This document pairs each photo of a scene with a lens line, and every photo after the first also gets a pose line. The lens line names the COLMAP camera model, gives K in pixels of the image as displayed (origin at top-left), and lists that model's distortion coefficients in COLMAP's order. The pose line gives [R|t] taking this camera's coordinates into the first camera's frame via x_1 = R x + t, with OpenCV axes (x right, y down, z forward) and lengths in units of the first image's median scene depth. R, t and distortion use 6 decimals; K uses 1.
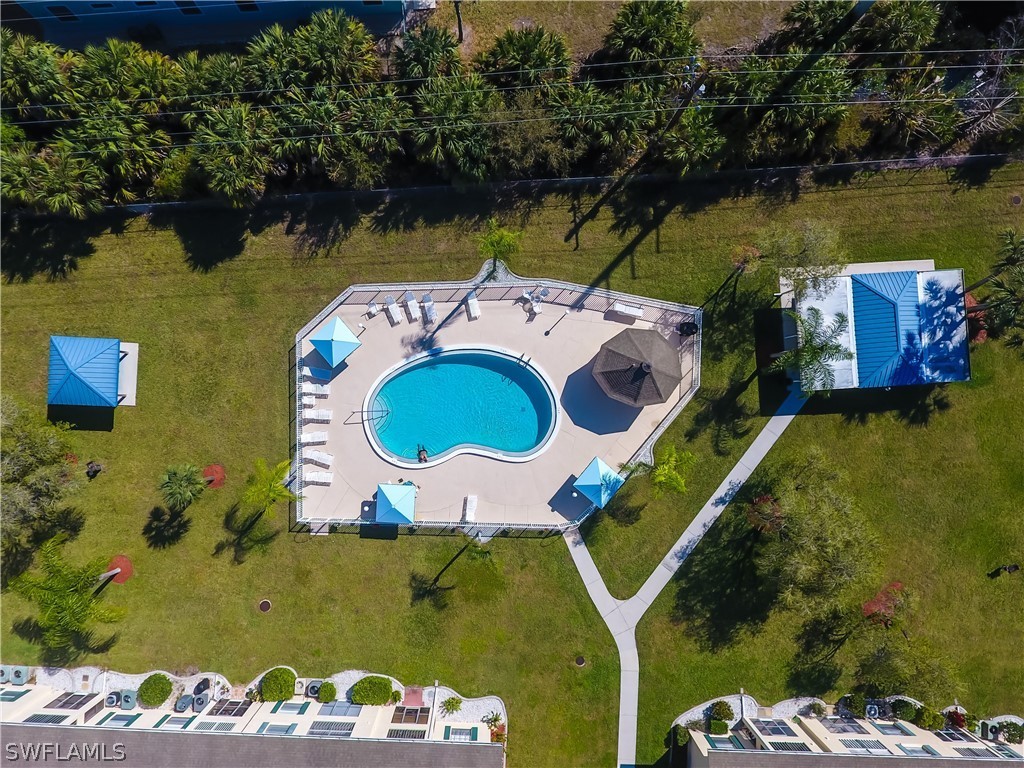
lens RADIAL K [[598.6, 0, 496.8], [0, 598.6, 385.7], [0, 0, 1]] dist [-0.002478, -0.002925]
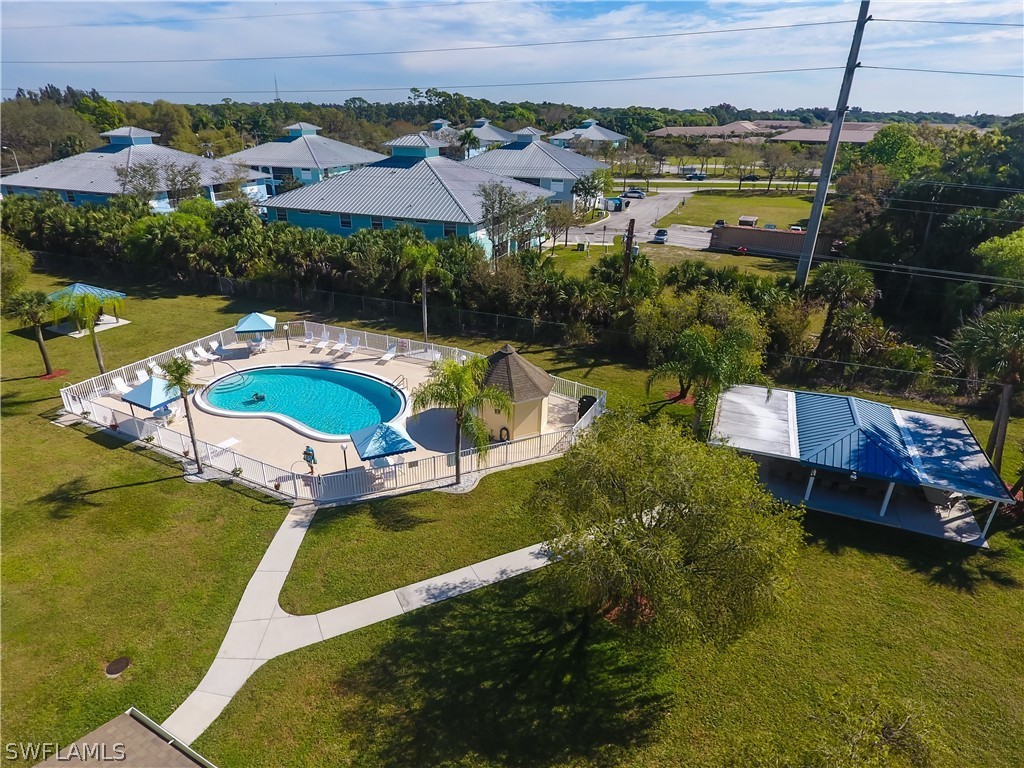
lens RADIAL K [[600.9, 0, 499.5], [0, 600.9, 388.8], [0, 0, 1]] dist [-0.000711, -0.001575]
pose [[0.899509, 0.178236, -0.398892, 0.534458], [-0.436753, 0.390664, -0.810327, 0.613737], [0.011403, 0.903113, 0.429251, 0.619320]]
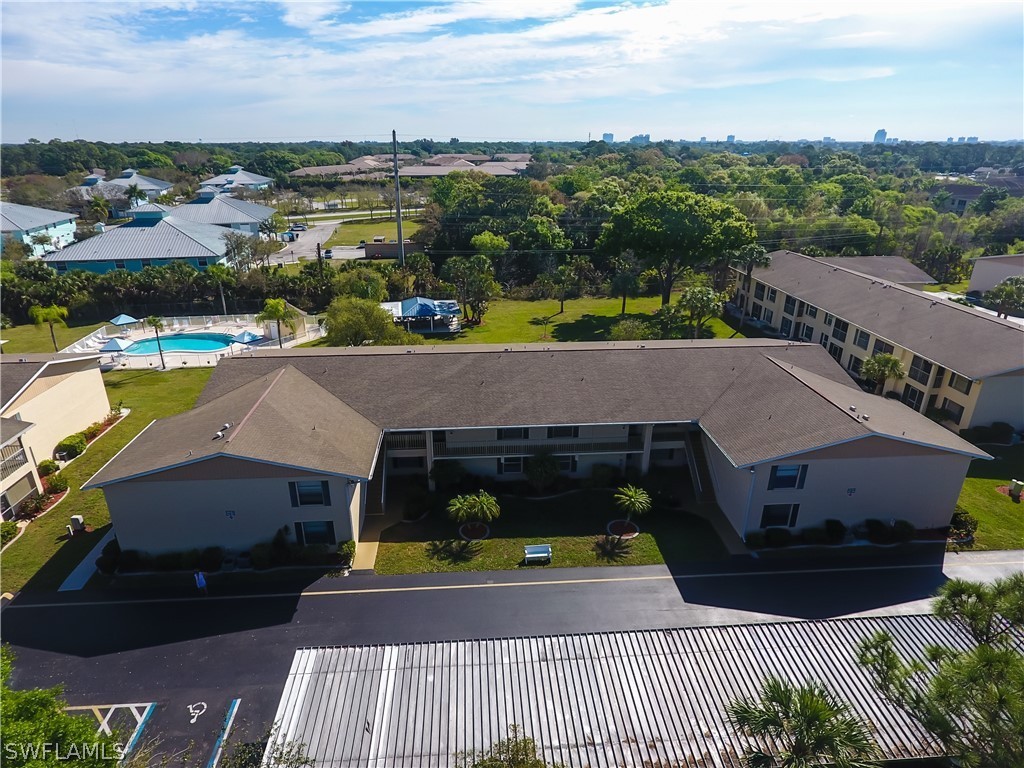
lens RADIAL K [[598.6, 0, 496.8], [0, 598.6, 385.7], [0, 0, 1]] dist [-0.002478, -0.002925]
pose [[0.994660, -0.056505, 0.086364, 0.696921], [0.101672, 0.392736, -0.914014, 1.777421], [0.017728, 0.917914, 0.396383, 0.433791]]
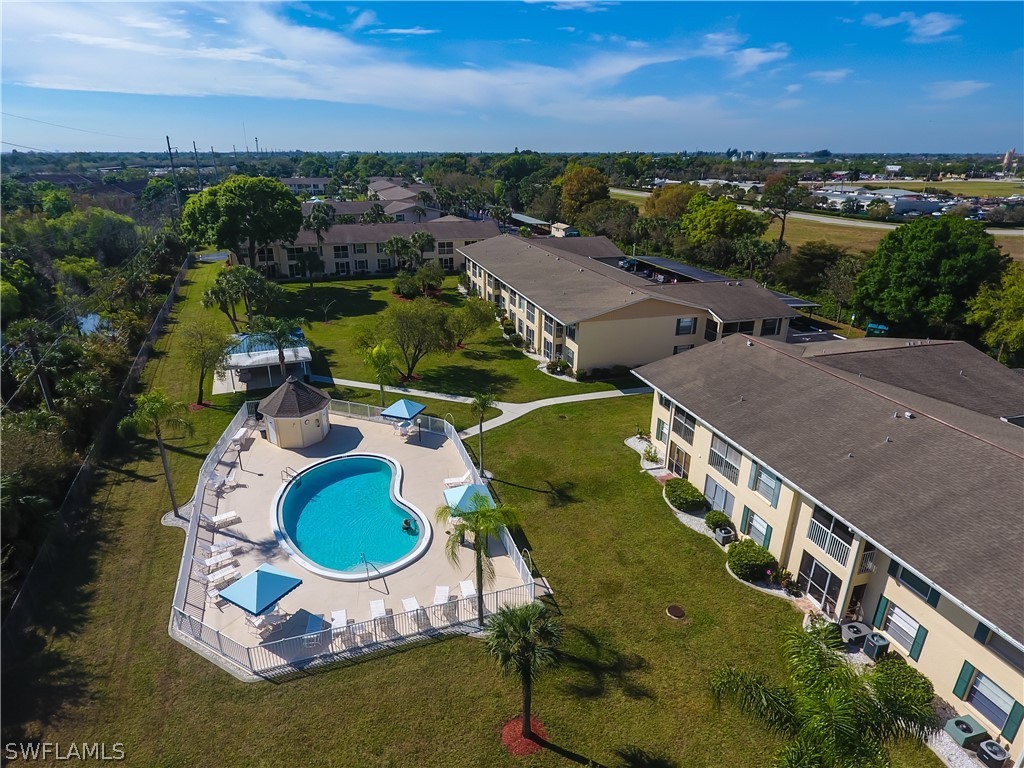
lens RADIAL K [[598.6, 0, 496.8], [0, 598.6, 385.7], [0, 0, 1]] dist [-0.002478, -0.002925]
pose [[-0.309418, -0.361503, 0.879532, -0.814562], [0.950591, -0.093053, 0.296171, 0.000258], [-0.025223, 0.927716, 0.372434, 0.511308]]
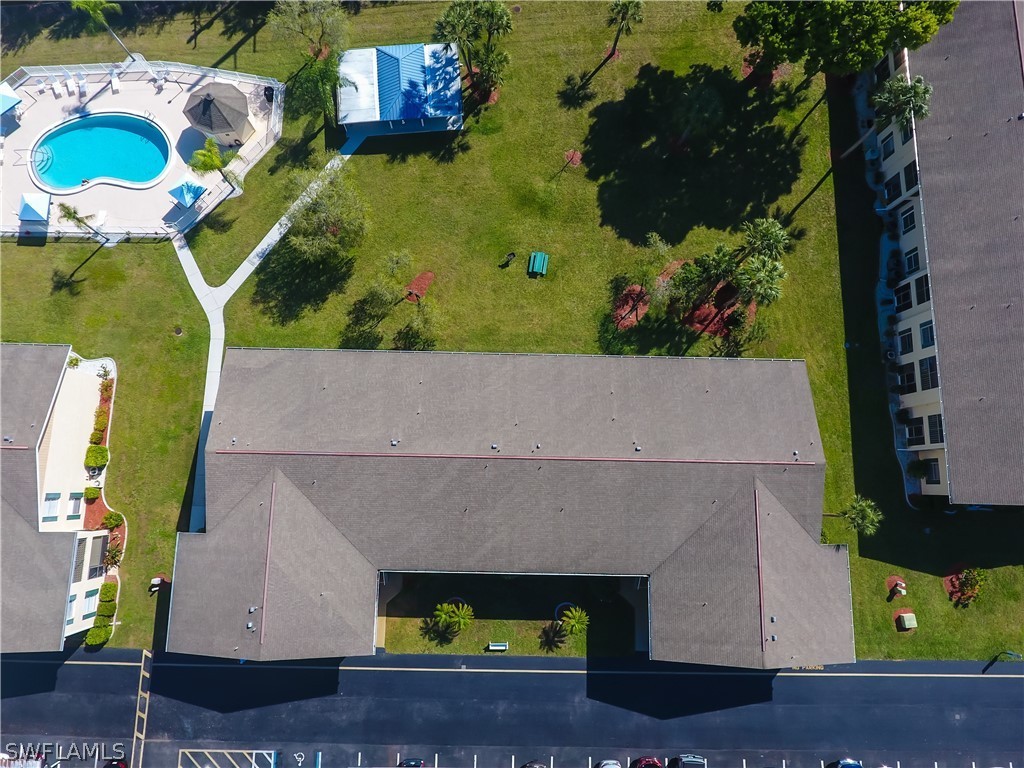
lens RADIAL K [[600.9, 0, 499.5], [0, 600.9, 388.8], [0, 0, 1]] dist [-0.000711, -0.001575]
pose [[0.999683, -0.025071, 0.002301, 0.824265], [0.025143, 0.989524, -0.142164, 0.780572], [0.001287, 0.142177, 0.989840, -0.269234]]
